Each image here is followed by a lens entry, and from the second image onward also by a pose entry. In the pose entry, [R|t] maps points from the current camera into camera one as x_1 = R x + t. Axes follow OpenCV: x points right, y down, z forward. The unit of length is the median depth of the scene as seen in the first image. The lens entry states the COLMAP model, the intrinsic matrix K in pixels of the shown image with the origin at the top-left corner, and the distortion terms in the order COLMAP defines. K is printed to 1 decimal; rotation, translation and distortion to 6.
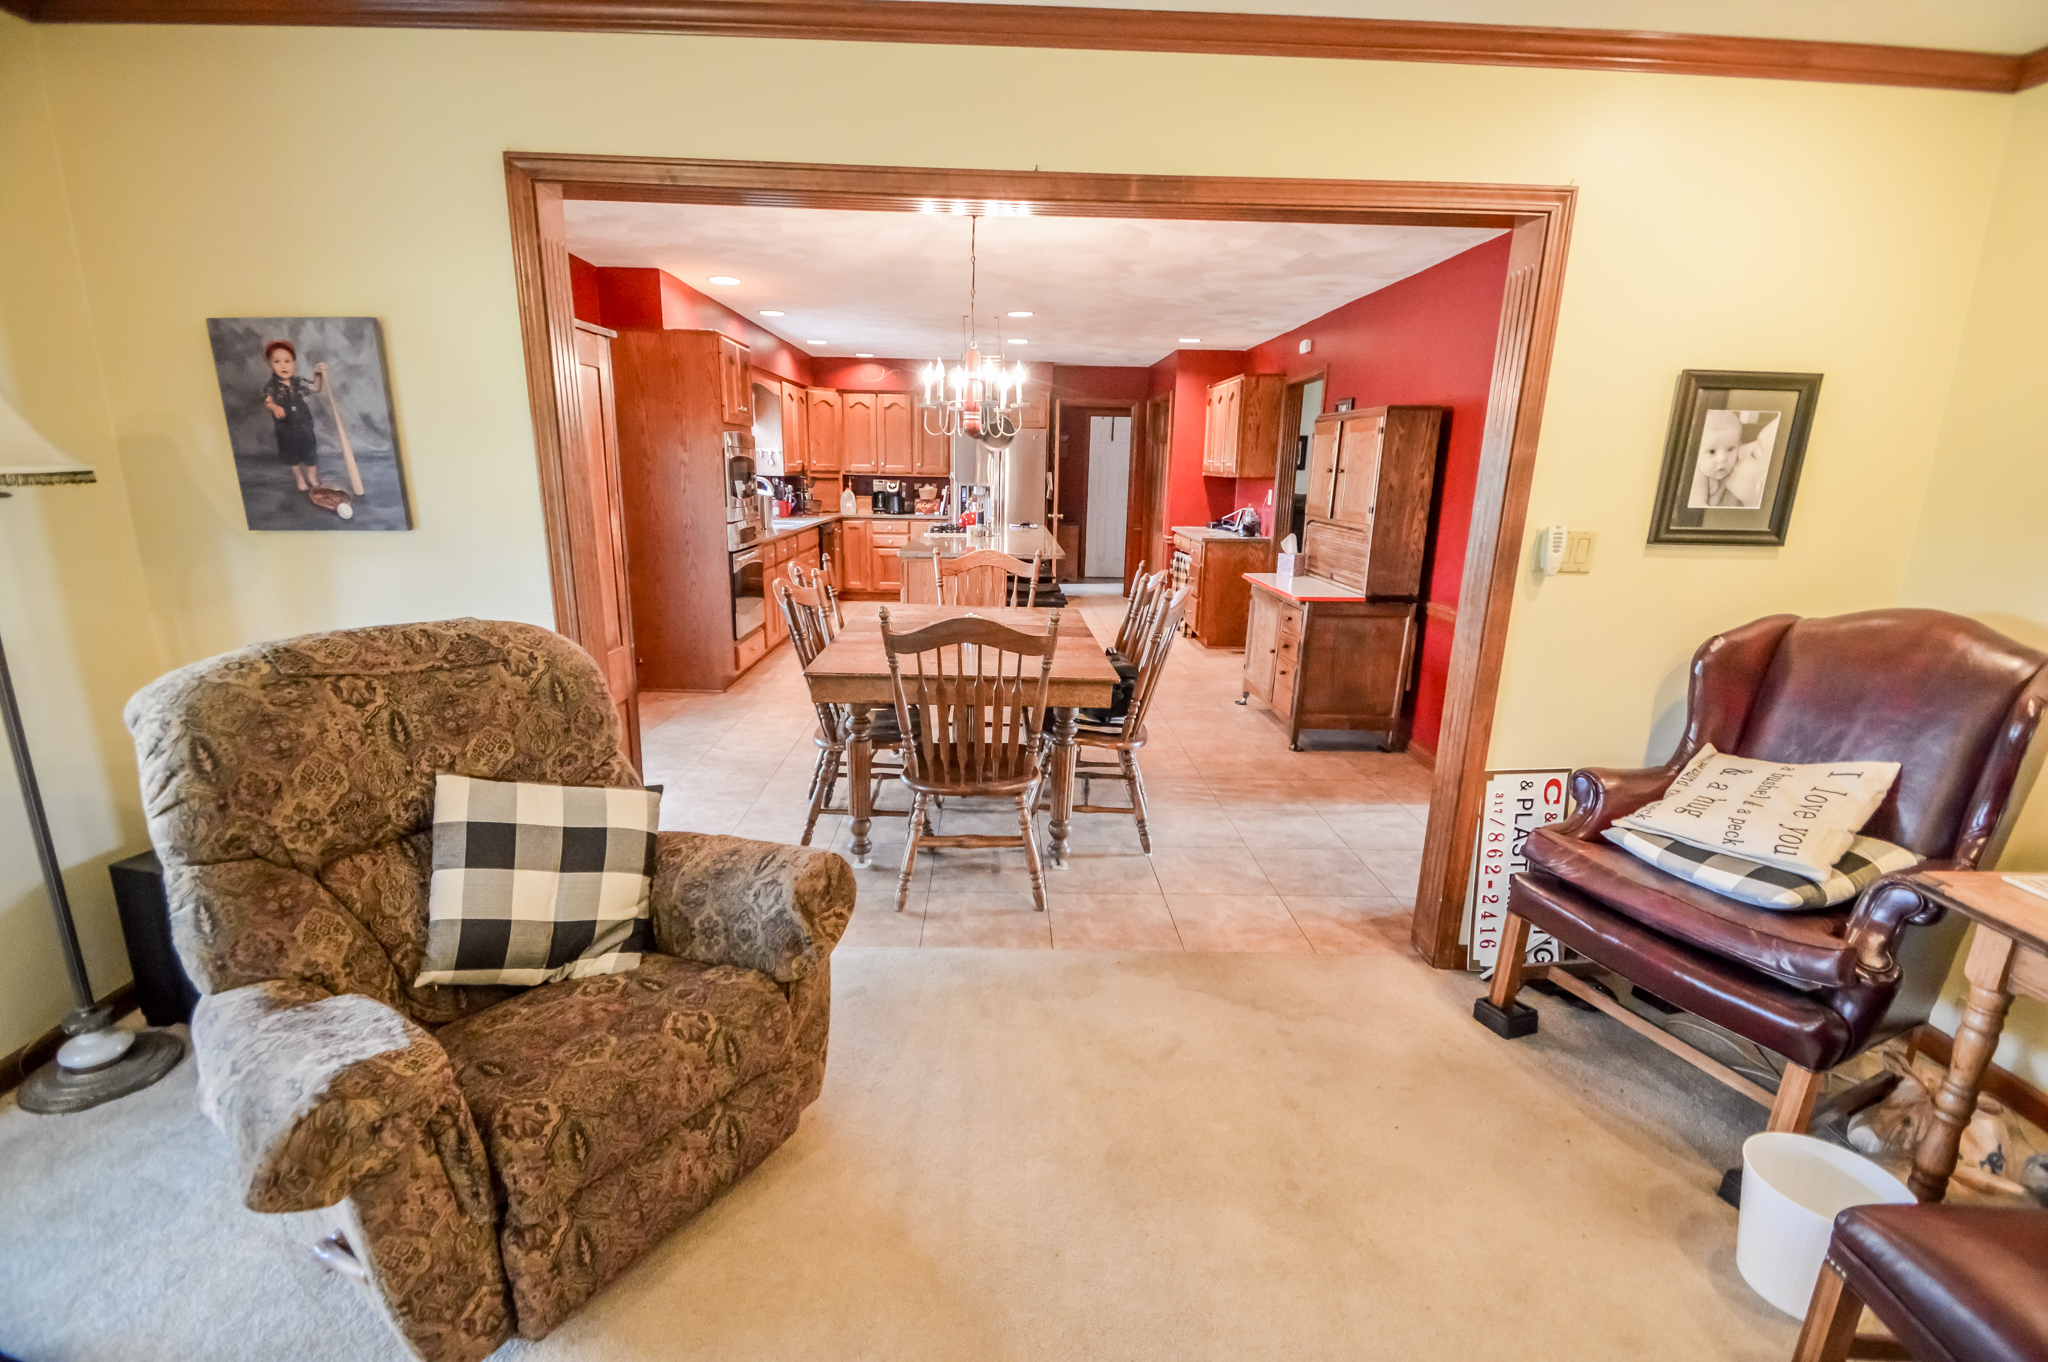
lens RADIAL K [[920.5, 0, 1011.7], [0, 920.5, 703.9], [0, 0, 1]] dist [0.020194, -0.019320]
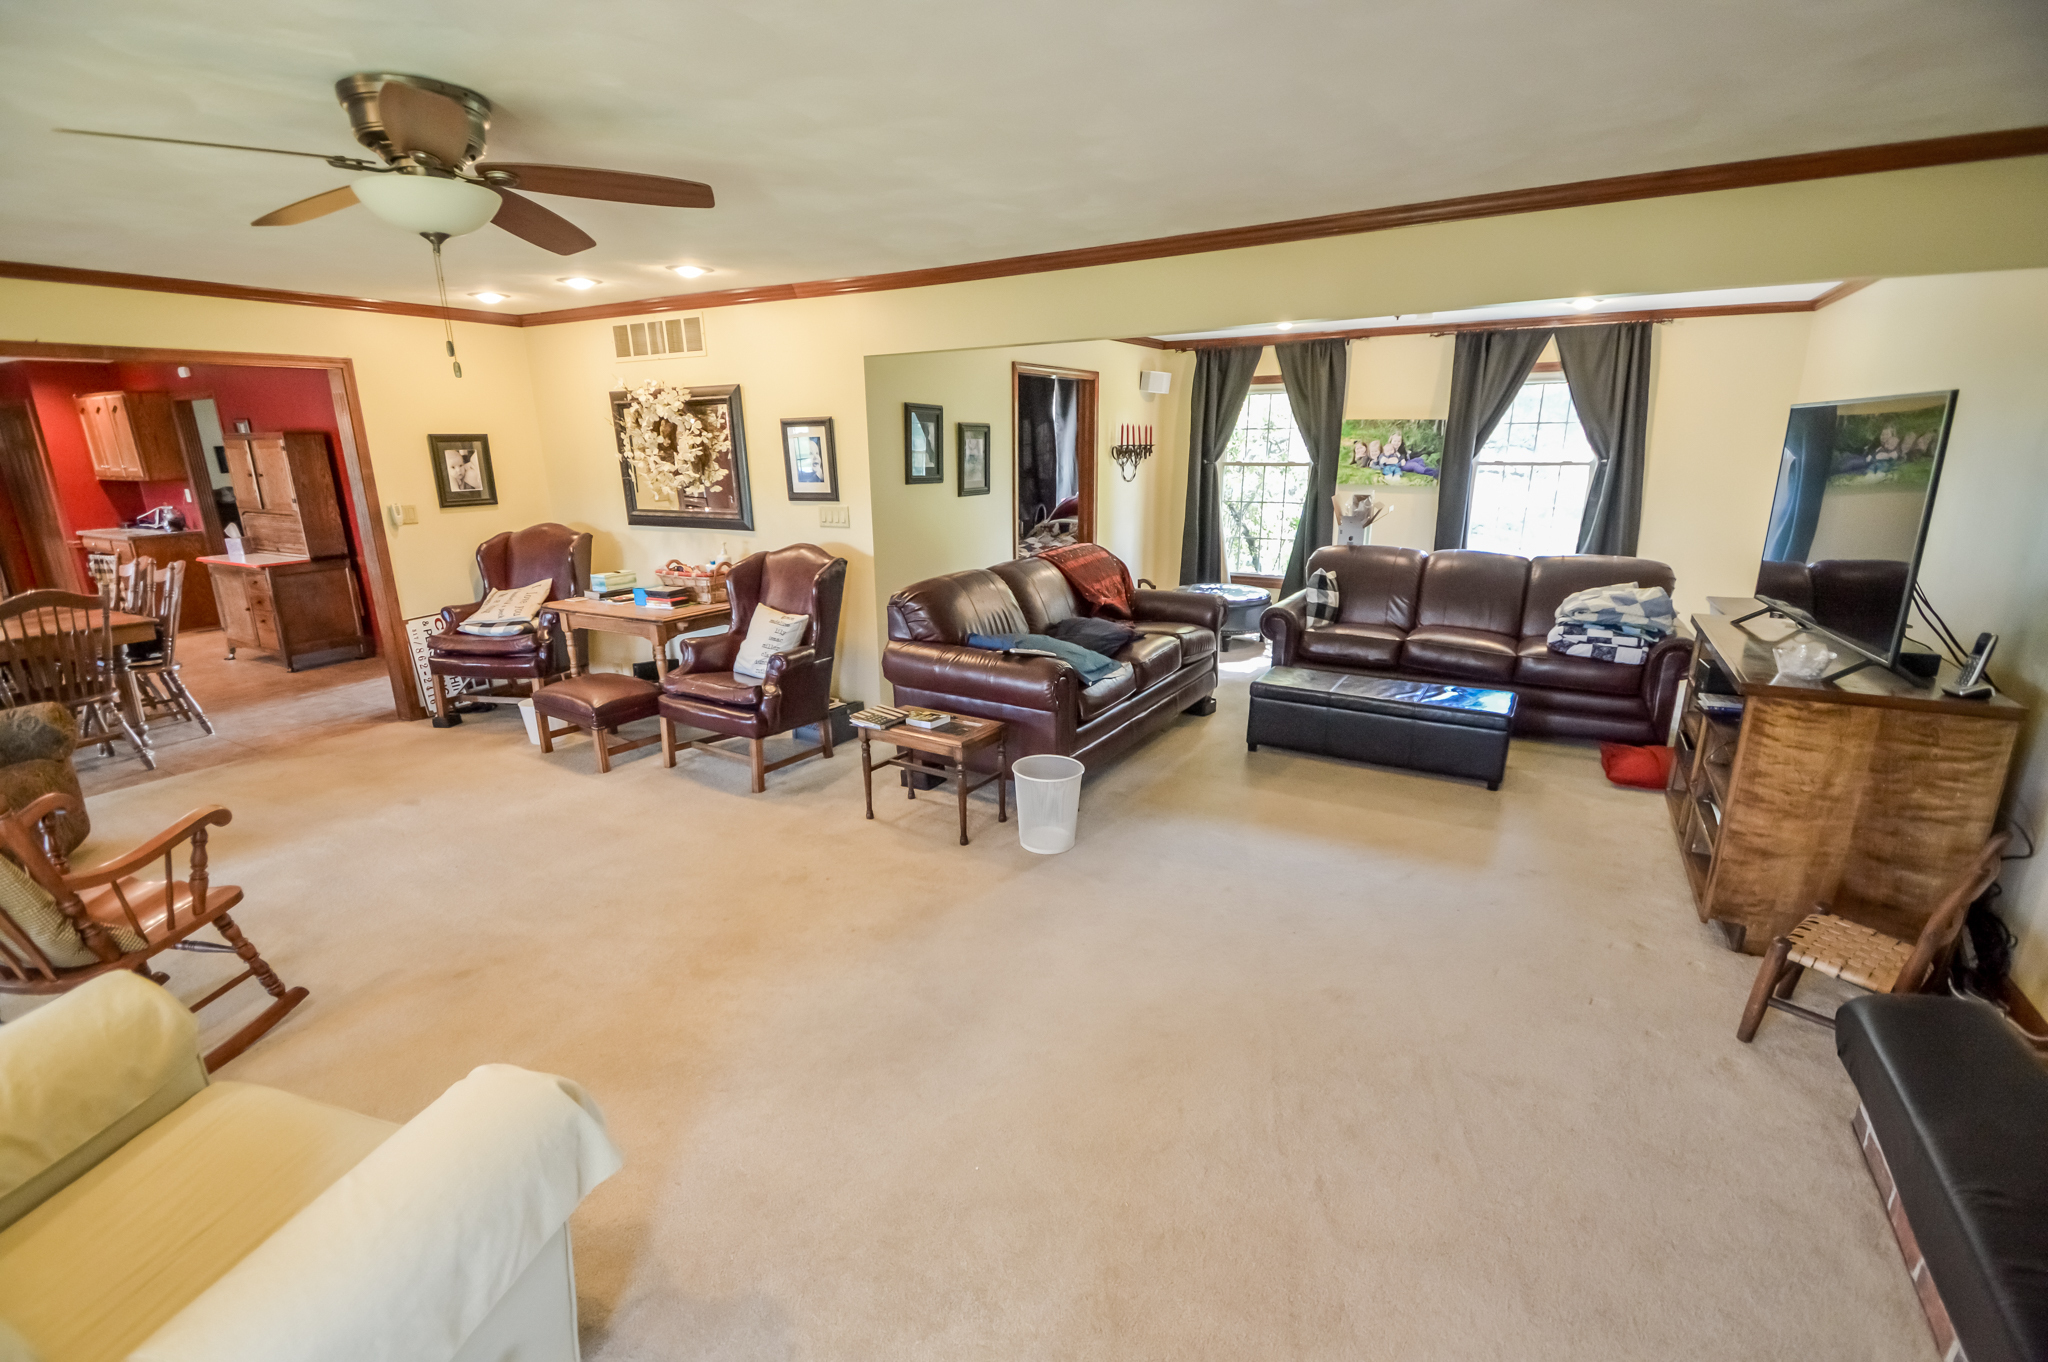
lens RADIAL K [[920.5, 0, 1011.7], [0, 920.5, 703.9], [0, 0, 1]] dist [0.020194, -0.019320]
pose [[0.520885, -0.261001, 0.812746, -0.247878], [0.236763, 0.958928, 0.156205, 0.117396], [-0.820135, 0.111064, 0.561287, -0.608017]]
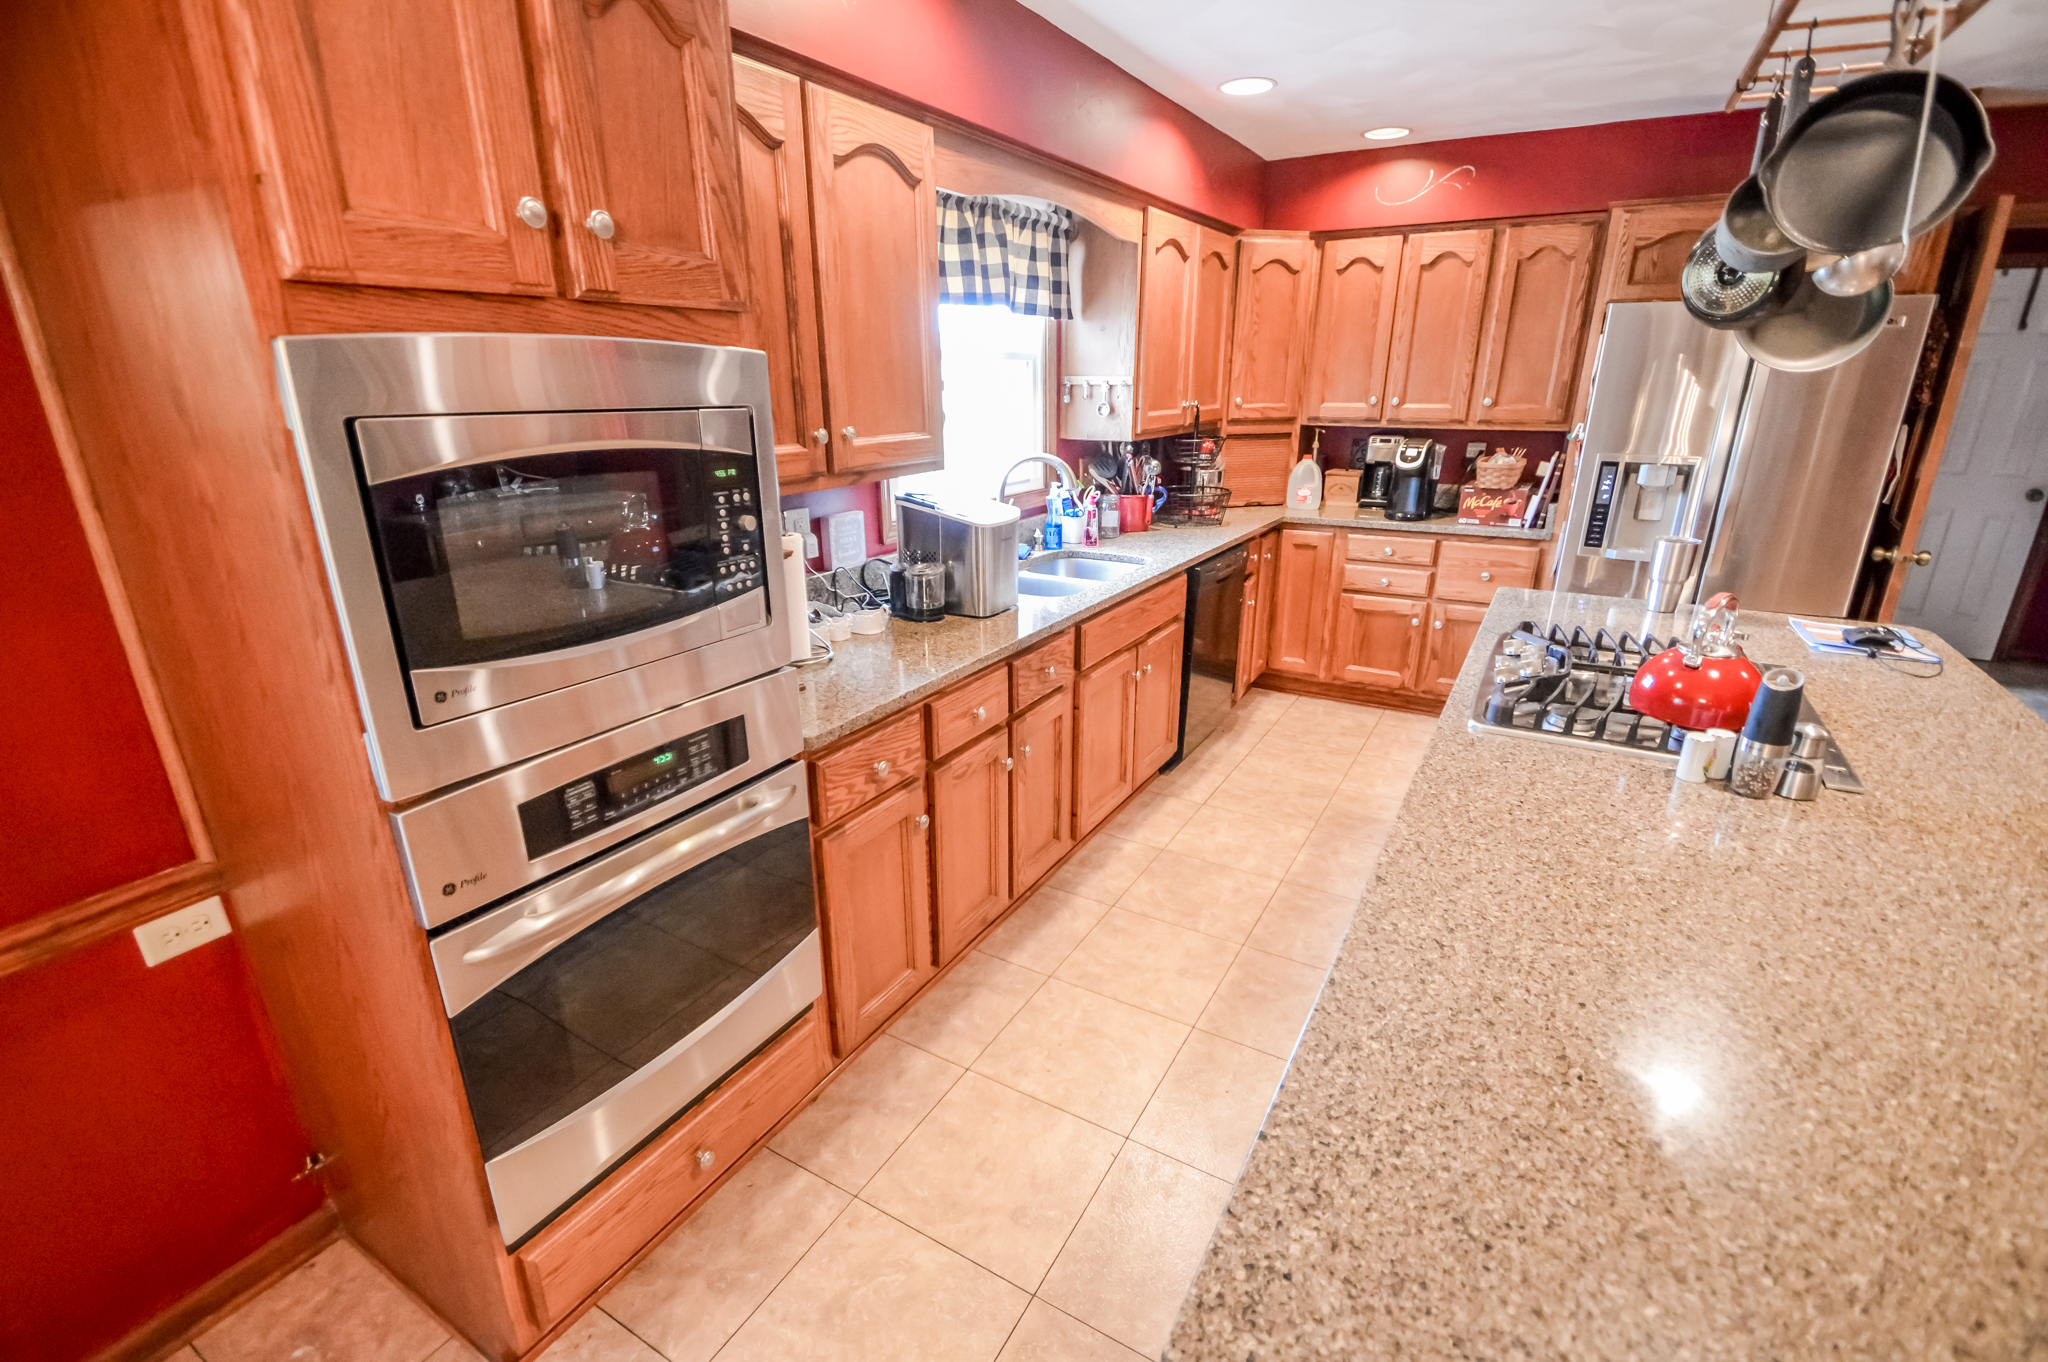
lens RADIAL K [[920.5, 0, 1011.7], [0, 920.5, 703.9], [0, 0, 1]] dist [0.020194, -0.019320]
pose [[0.853242, 0.154090, -0.498232, -0.091481], [-0.110931, 0.987115, 0.115316, -0.249576], [0.509581, -0.043123, 0.859341, 0.878468]]
